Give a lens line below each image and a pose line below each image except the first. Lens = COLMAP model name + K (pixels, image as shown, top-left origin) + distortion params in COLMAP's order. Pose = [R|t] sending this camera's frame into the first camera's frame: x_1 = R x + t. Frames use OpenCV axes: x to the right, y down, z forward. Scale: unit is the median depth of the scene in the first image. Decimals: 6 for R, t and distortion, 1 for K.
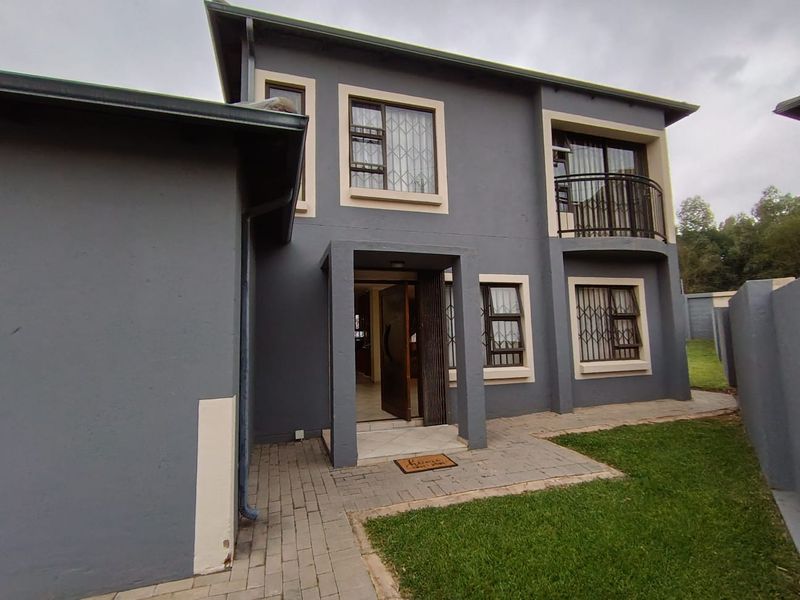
lens RADIAL K [[369.3, 0, 399.5], [0, 369.3, 296.3], [0, 0, 1]] dist [0.001756, 0.000433]
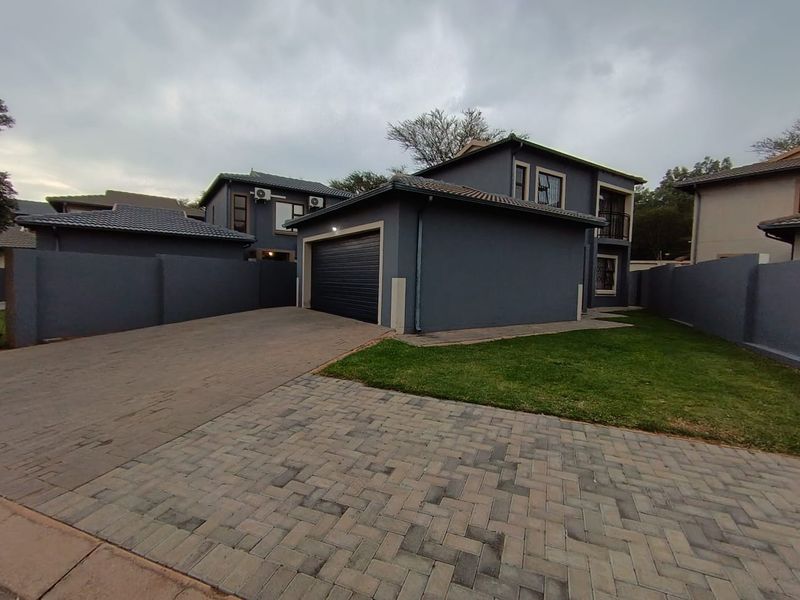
lens RADIAL K [[369.3, 0, 399.5], [0, 369.3, 296.3], [0, 0, 1]] dist [0.001756, 0.000433]
pose [[0.963208, 0.037461, 0.266134, -1.295799], [-0.074199, 0.988818, 0.129361, 0.004042], [-0.258312, -0.144348, 0.955216, -0.924415]]
